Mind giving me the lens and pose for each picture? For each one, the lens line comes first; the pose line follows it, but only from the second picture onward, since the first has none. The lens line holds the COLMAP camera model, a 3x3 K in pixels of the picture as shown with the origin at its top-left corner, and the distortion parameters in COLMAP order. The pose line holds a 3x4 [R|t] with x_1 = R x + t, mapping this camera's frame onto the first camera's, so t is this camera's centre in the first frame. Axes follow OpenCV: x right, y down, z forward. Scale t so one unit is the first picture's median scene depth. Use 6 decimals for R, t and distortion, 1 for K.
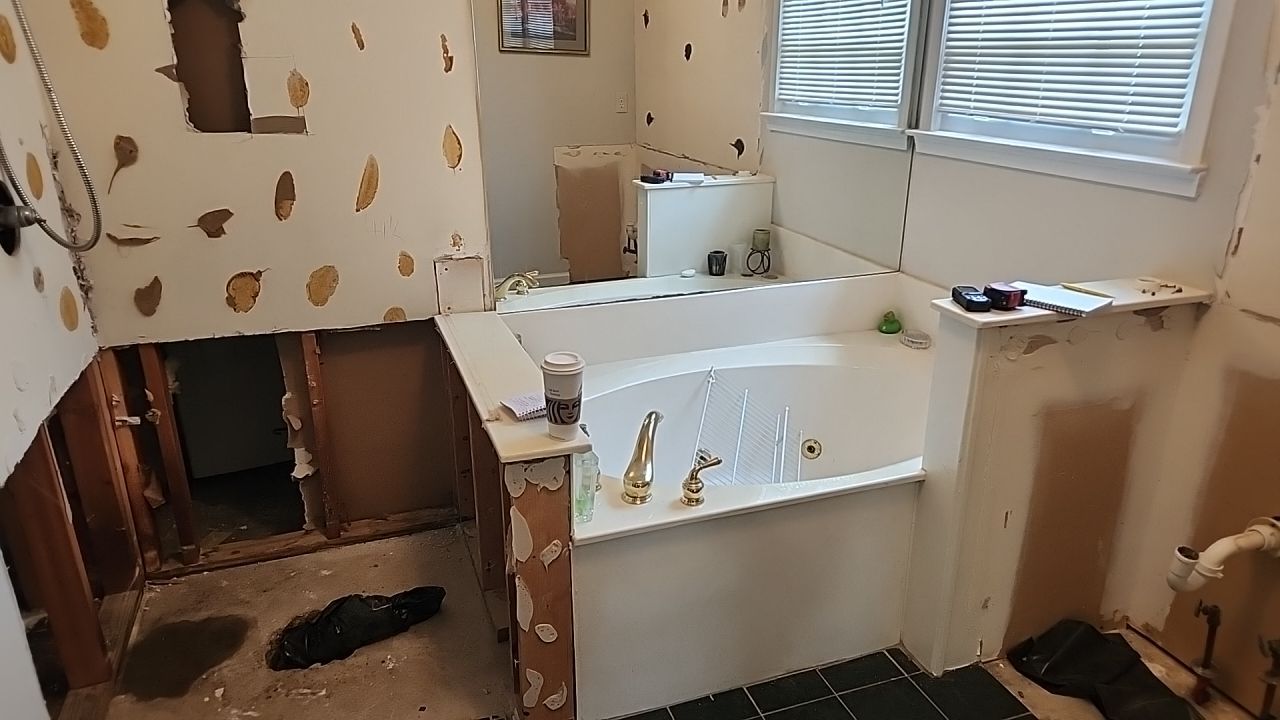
lens RADIAL K [[847.4, 0, 646.5], [0, 847.4, 357.6], [0, 0, 1]] dist [0.035194, -0.005968]
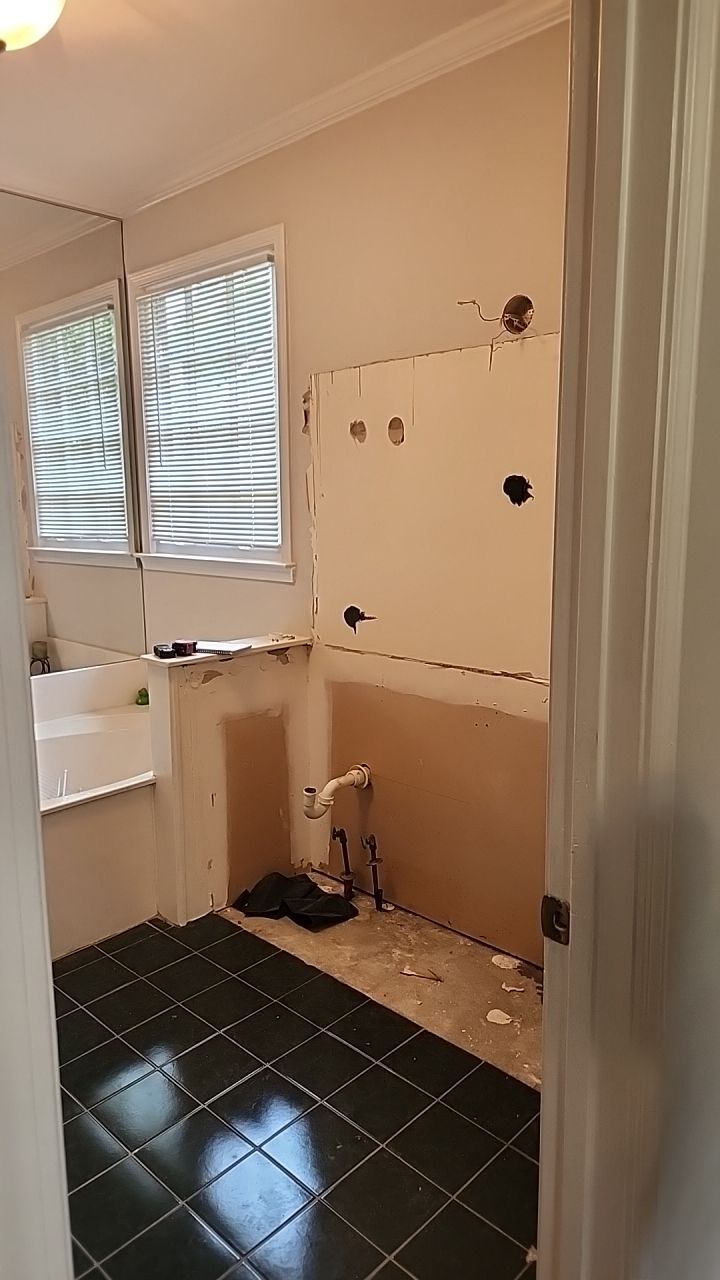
lens RADIAL K [[847.4, 0, 352.4], [0, 847.4, 633.1], [0, 0, 1]] dist [0.035194, -0.005968]
pose [[0.898608, -0.076158, 0.432093, 0.025615], [0.158353, 0.974737, -0.157521, 0.168446], [-0.409180, 0.209973, 0.887966, -0.435026]]
